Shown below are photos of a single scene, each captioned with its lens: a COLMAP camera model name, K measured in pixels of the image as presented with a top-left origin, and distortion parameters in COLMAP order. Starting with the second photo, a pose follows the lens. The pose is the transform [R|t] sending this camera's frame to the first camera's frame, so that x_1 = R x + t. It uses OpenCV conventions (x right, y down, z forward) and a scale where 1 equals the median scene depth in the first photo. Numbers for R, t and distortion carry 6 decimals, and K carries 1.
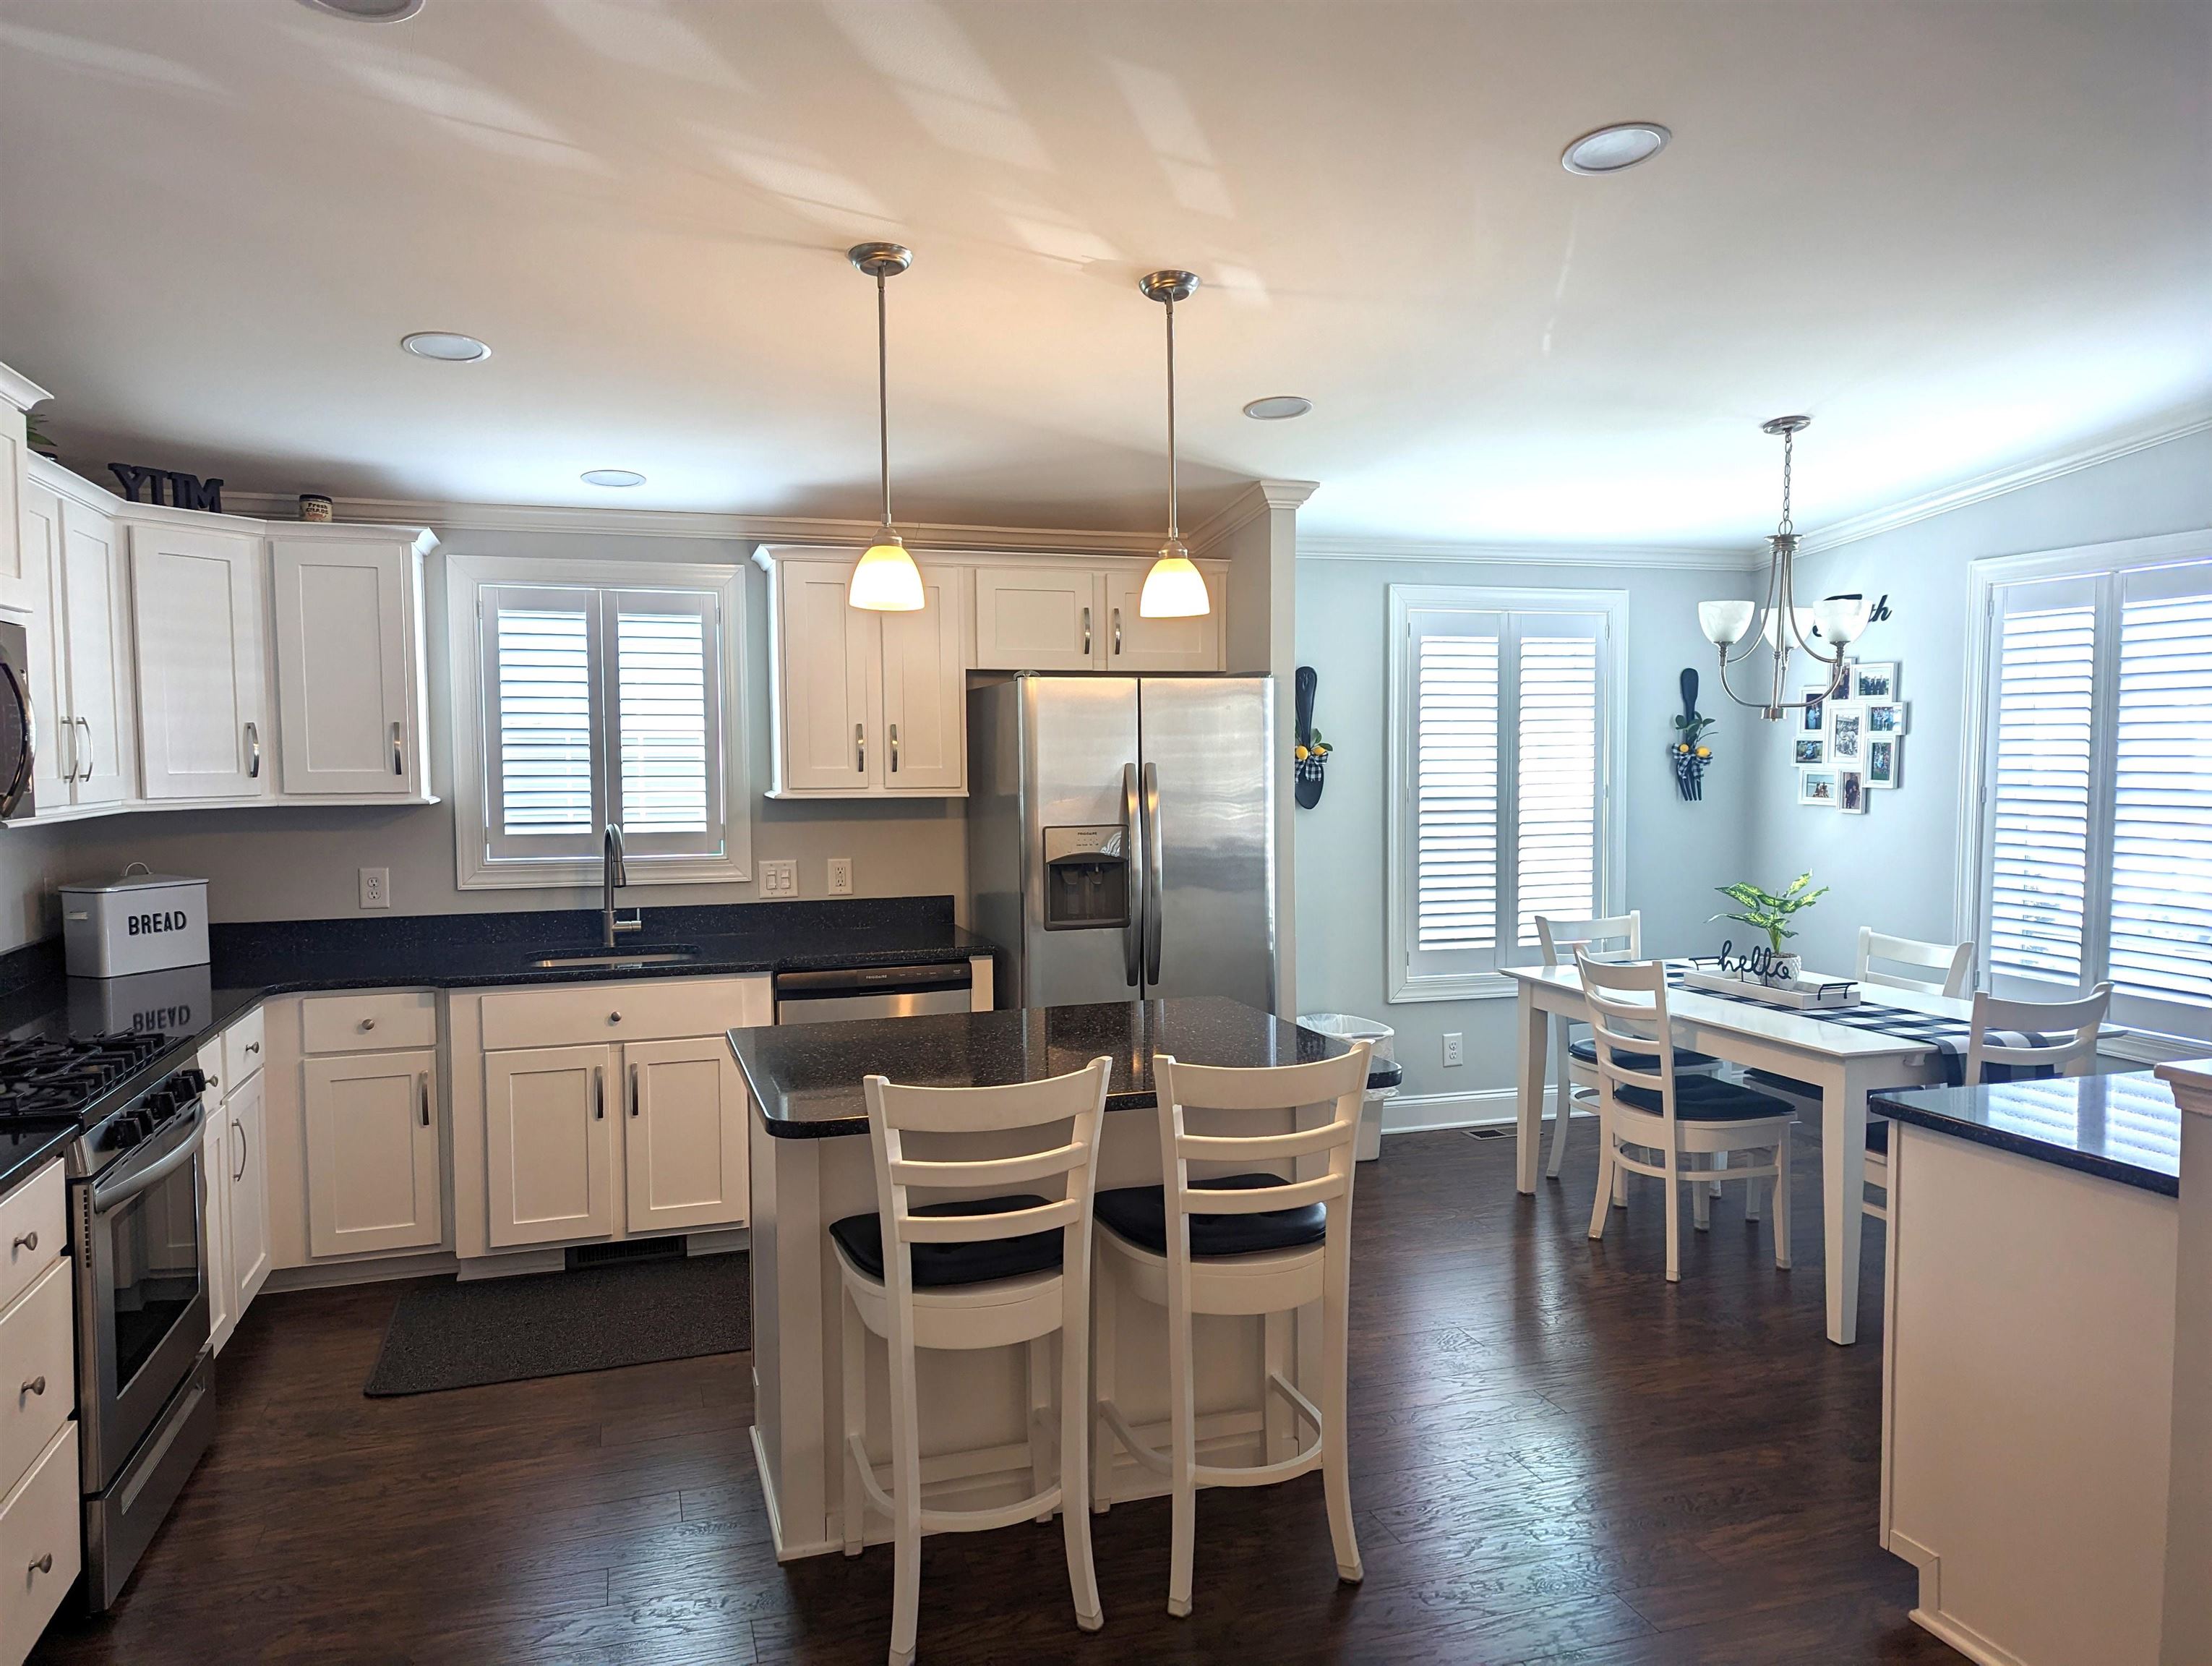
lens RADIAL K [[1542.4, 0, 1116.9], [0, 1542.4, 844.3], [0, 0, 1]] dist [0.078250, -0.081430]
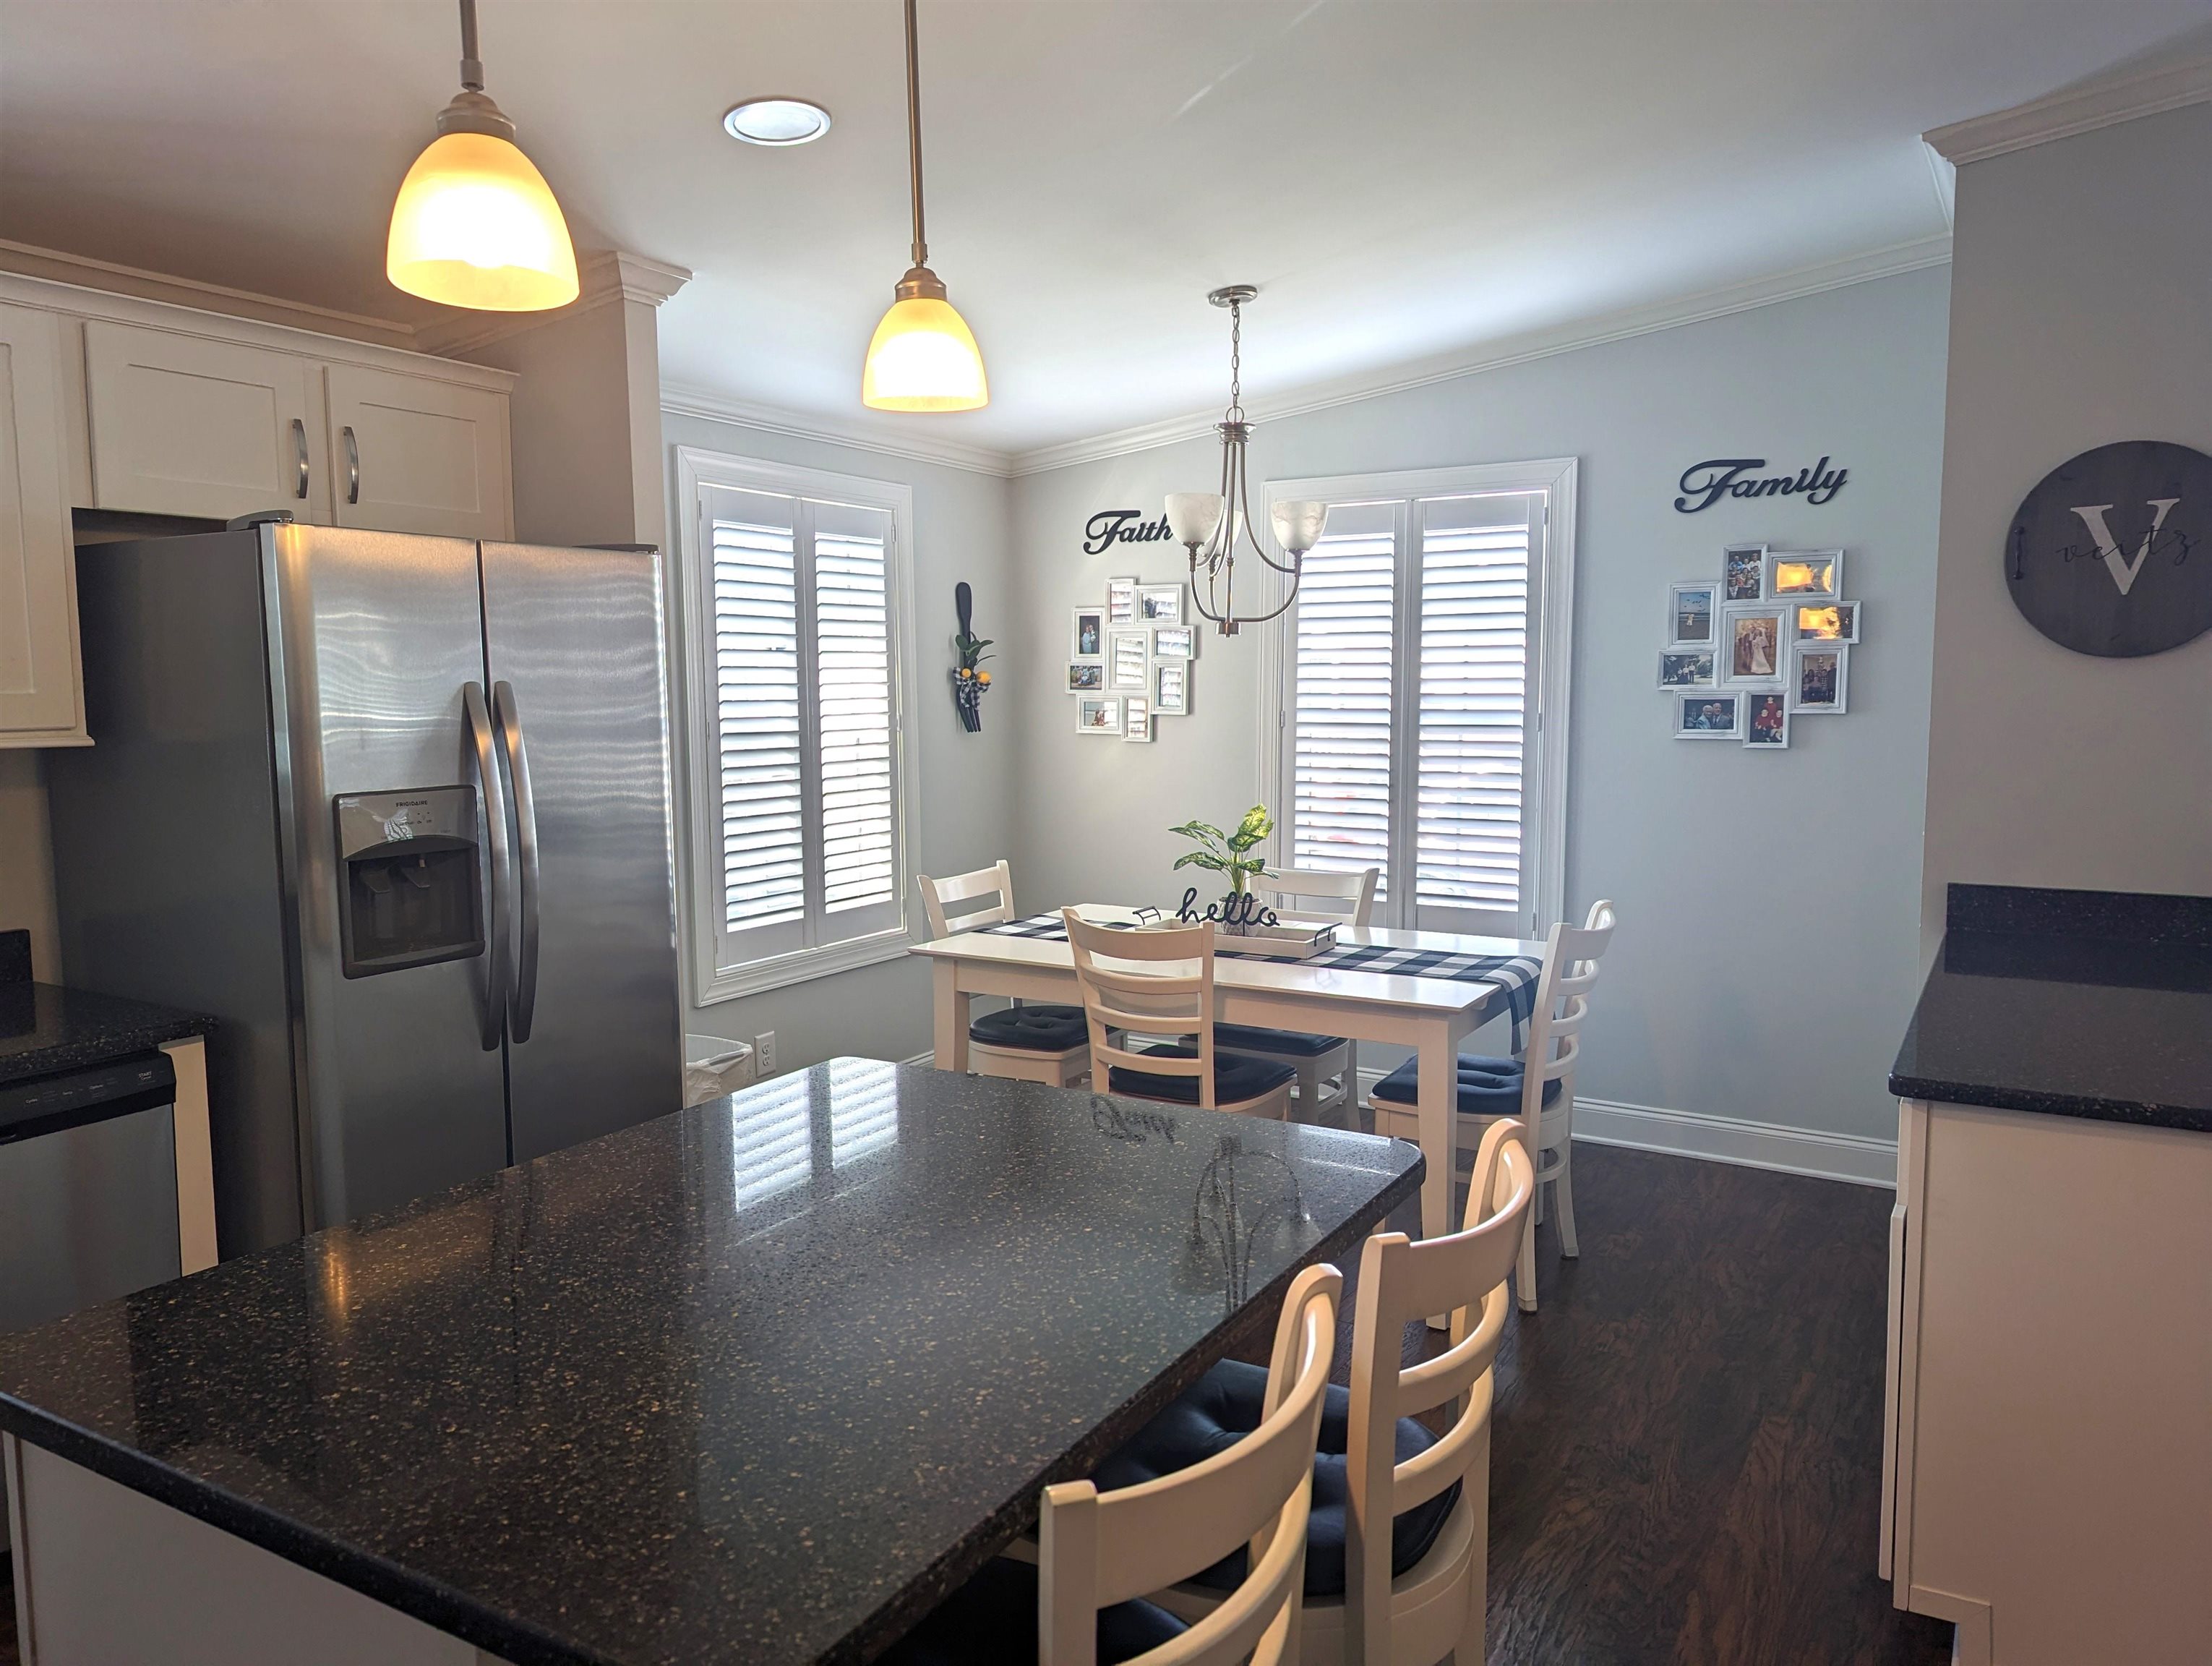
lens RADIAL K [[1539.5, 0, 1133.1], [0, 1539.5, 831.2], [0, 0, 1]] dist [0.080877, -0.079251]
pose [[0.752699, -0.063086, 0.655335, -0.192406], [0.042396, 0.997977, 0.047375, -0.012338], [-0.656998, -0.007876, 0.753851, 0.361408]]
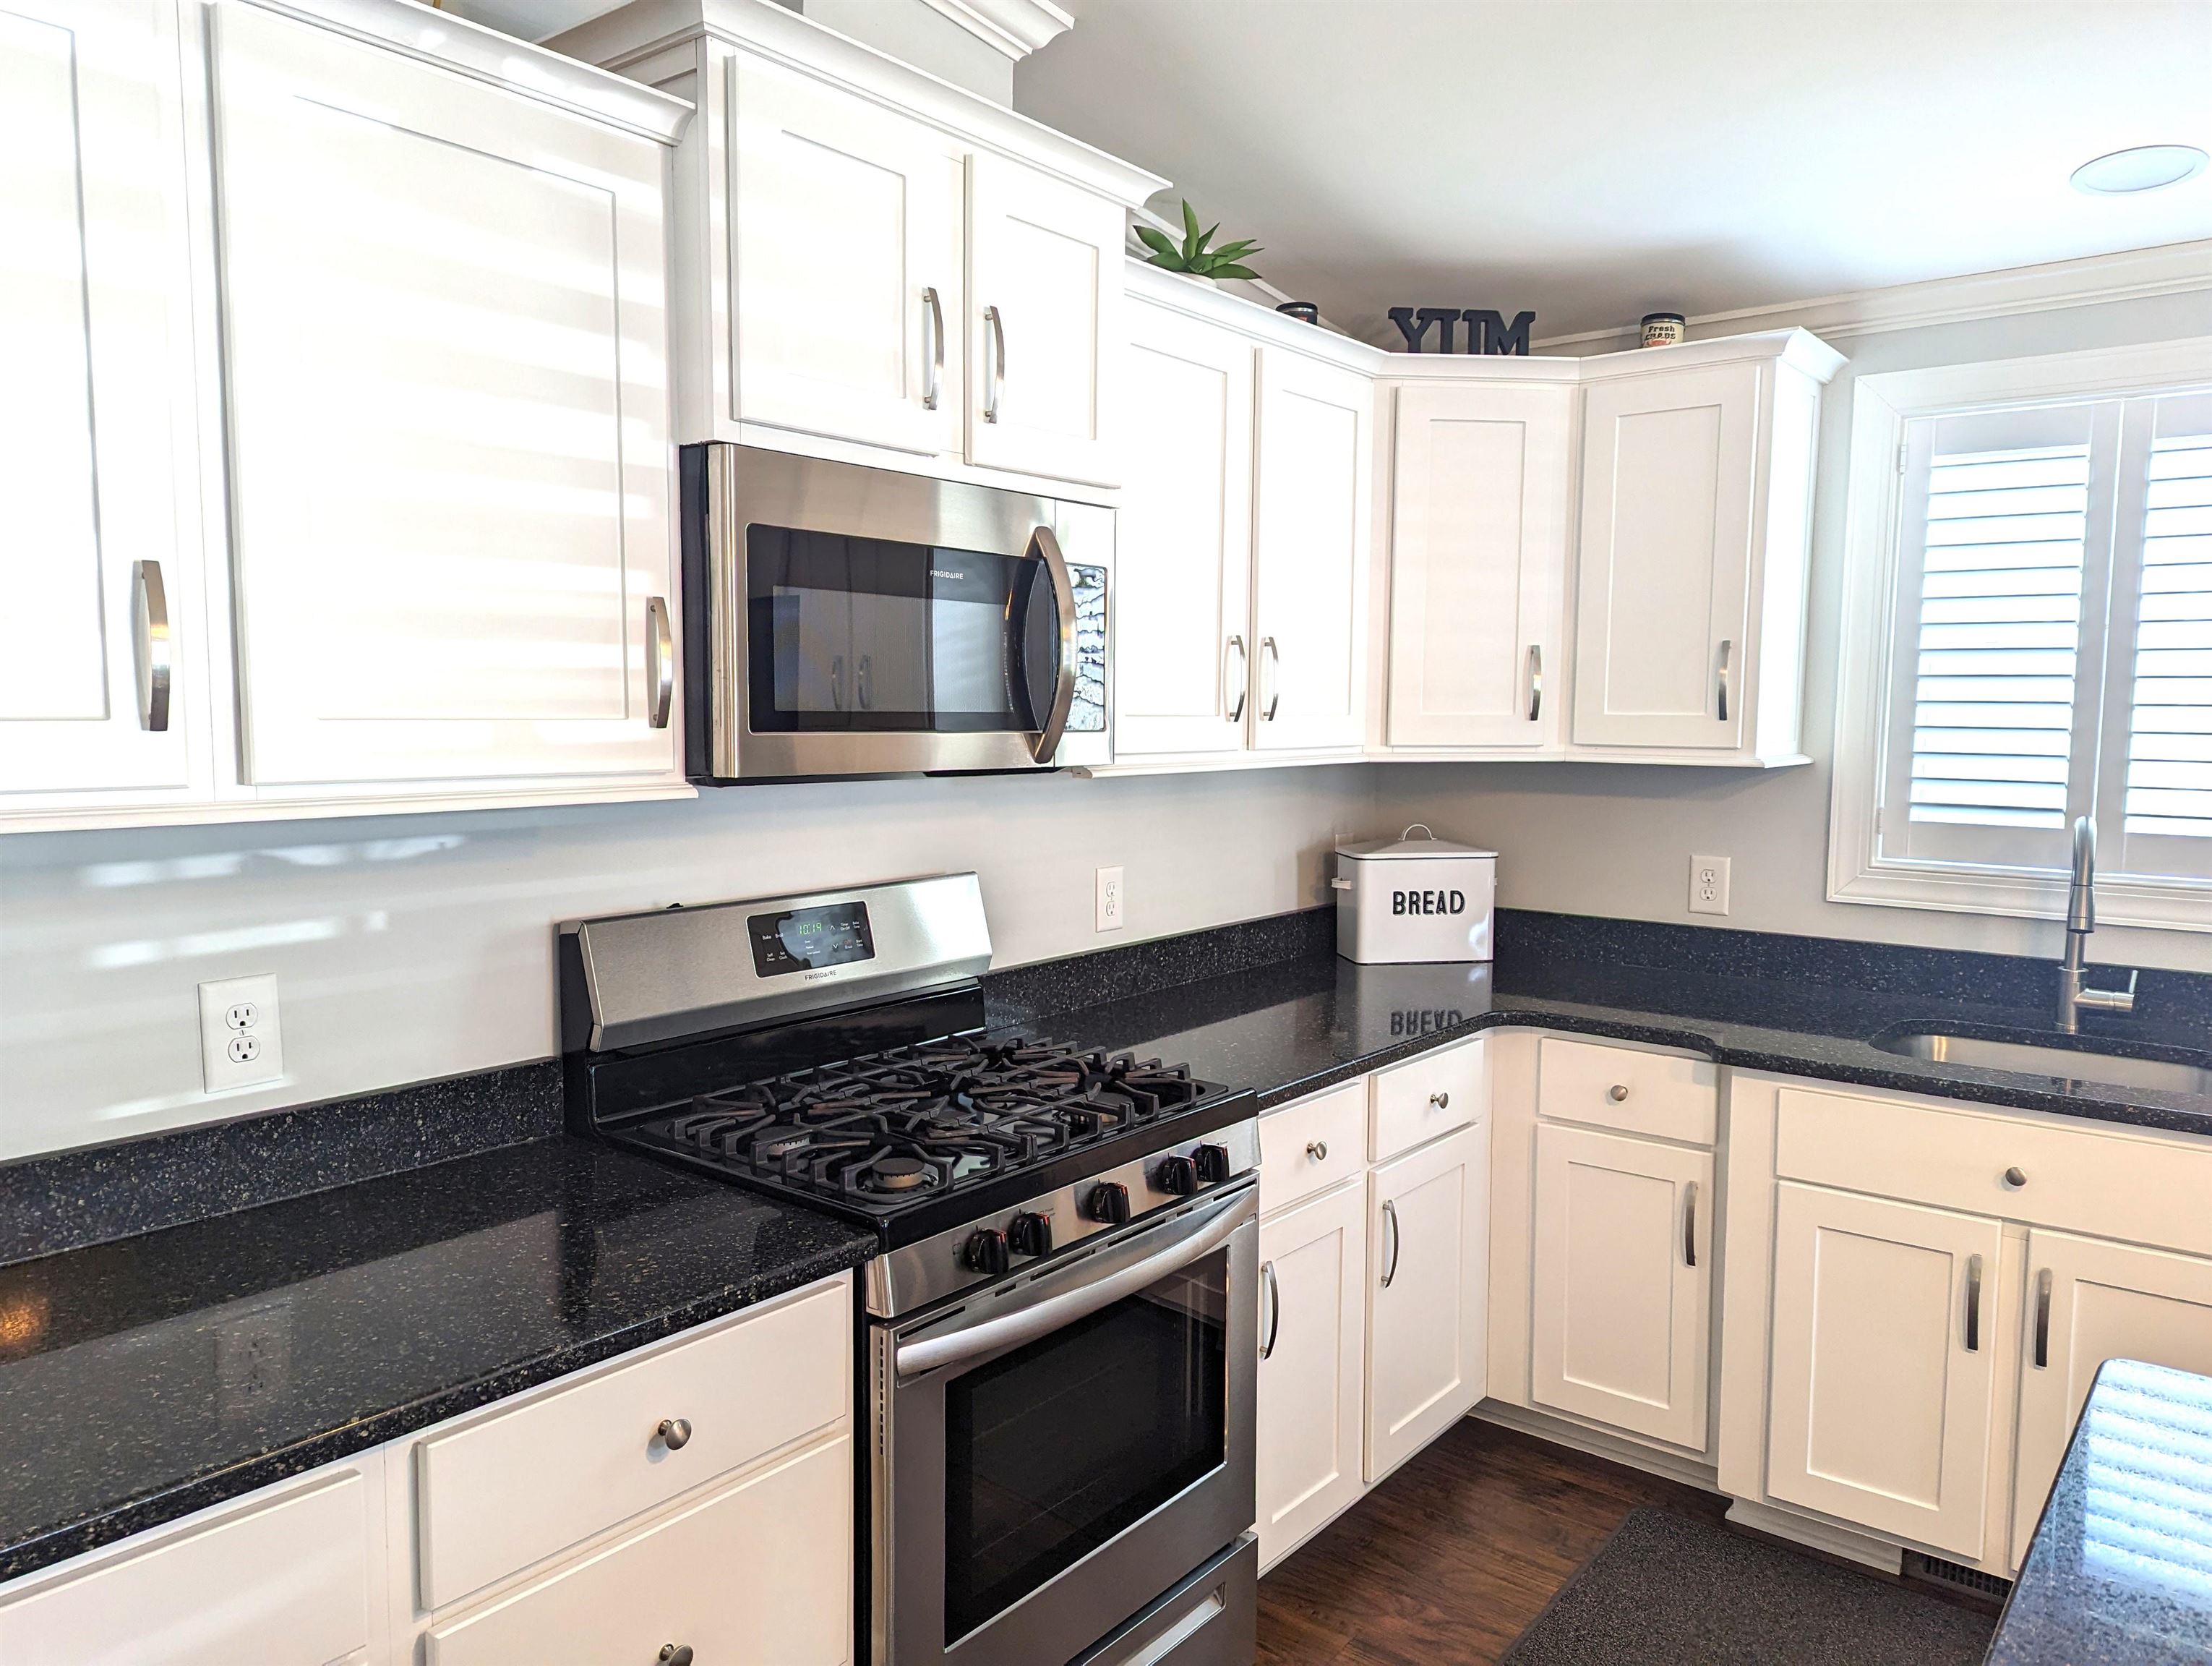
lens RADIAL K [[1549.7, 0, 1102.0], [0, 1549.7, 845.5], [0, 0, 1]] dist [0.075943, -0.082980]
pose [[0.546489, 0.087673, -0.832865, -0.045447], [-0.061275, 0.996025, 0.064642, -0.017453], [0.835222, 0.015707, 0.549689, 0.389829]]
